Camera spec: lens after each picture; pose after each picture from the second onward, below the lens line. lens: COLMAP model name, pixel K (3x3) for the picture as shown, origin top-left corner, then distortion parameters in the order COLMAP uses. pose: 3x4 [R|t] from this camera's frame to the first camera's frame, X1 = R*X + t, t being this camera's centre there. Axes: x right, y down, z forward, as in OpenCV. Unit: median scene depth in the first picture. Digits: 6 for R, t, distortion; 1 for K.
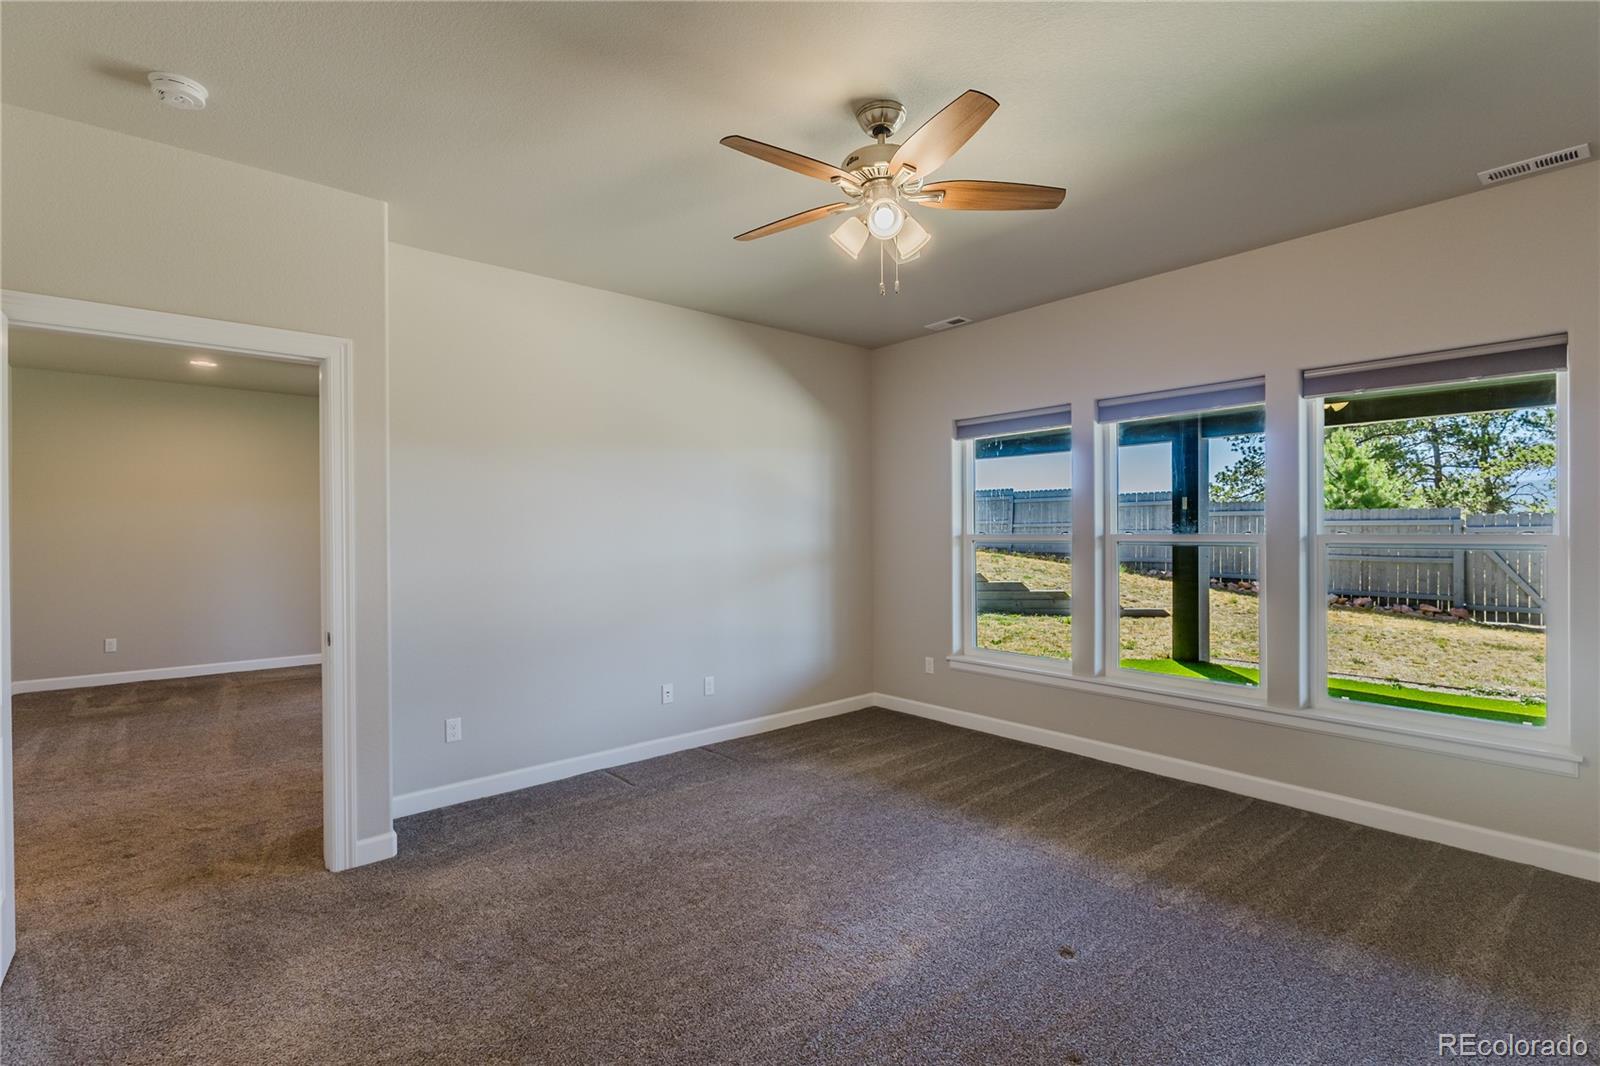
lens RADIAL K [[734.5, 0, 800.0], [0, 734.5, 533.0], [0, 0, 1]] dist [0.003101, 0.000928]
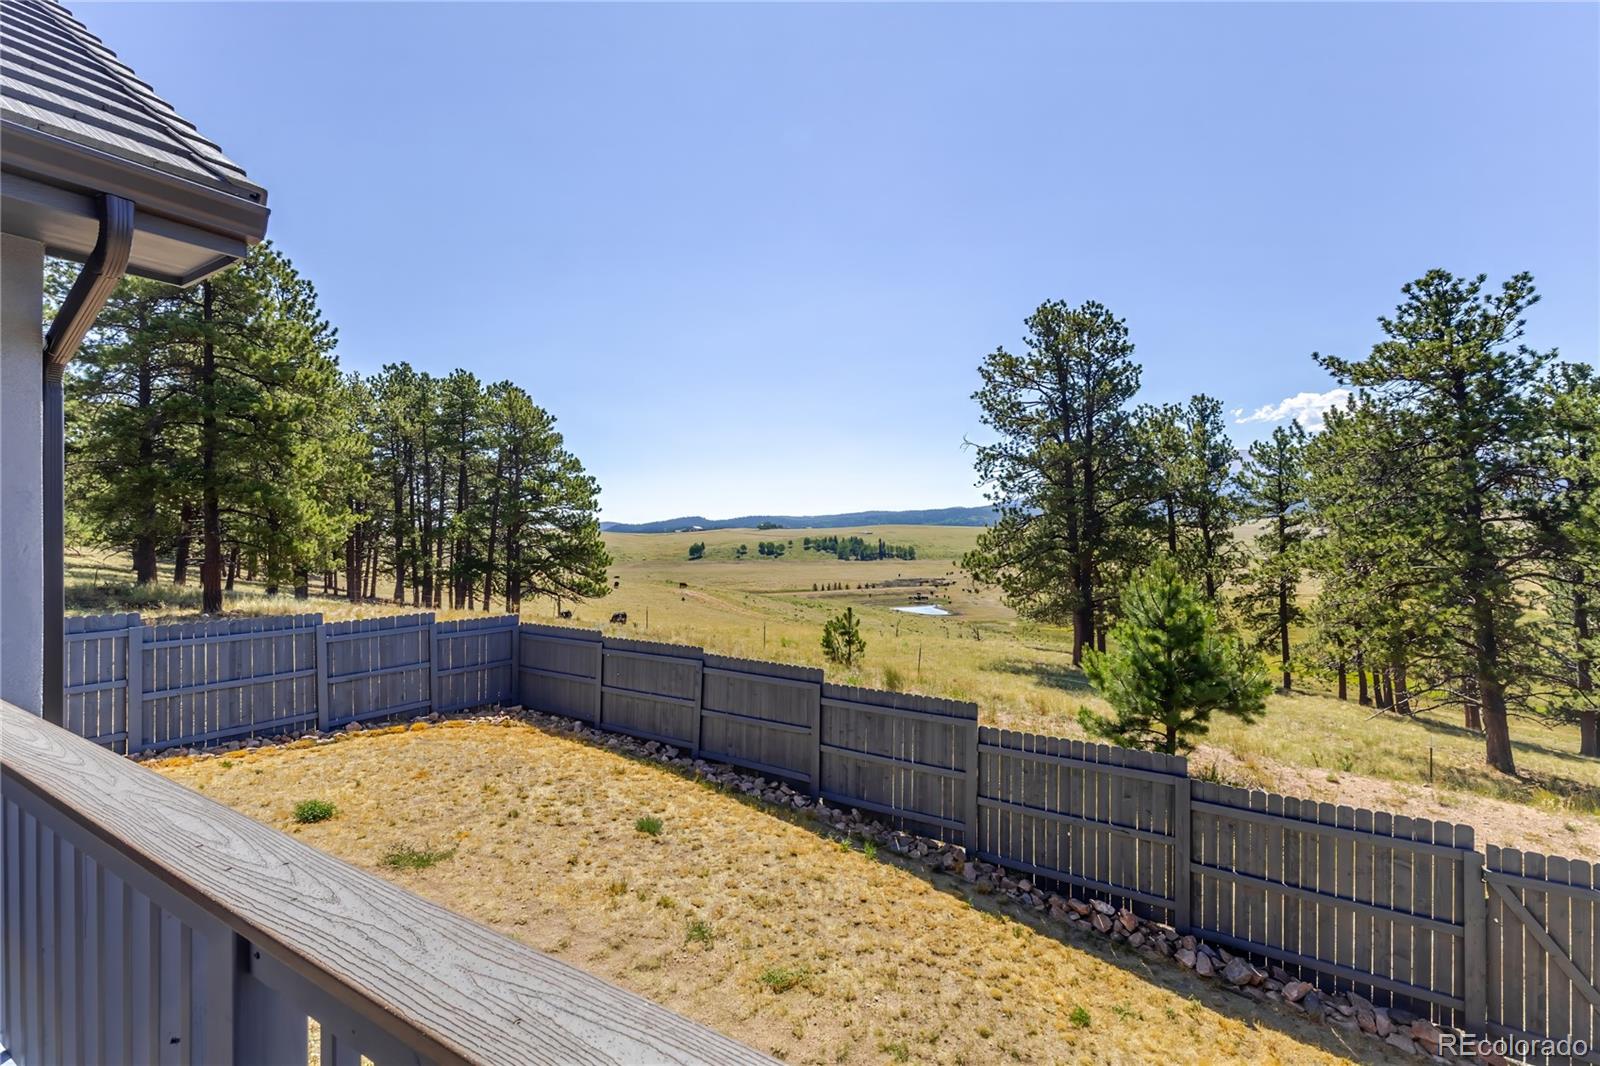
lens RADIAL K [[734.5, 0, 800.0], [0, 734.5, 533.0], [0, 0, 1]] dist [0.003101, 0.000928]
pose [[0.955457, 0.002760, 0.295116, 0.250804], [0.000154, 0.999951, -0.009853, -0.194015], [-0.295129, 0.009460, 0.955410, 0.542289]]
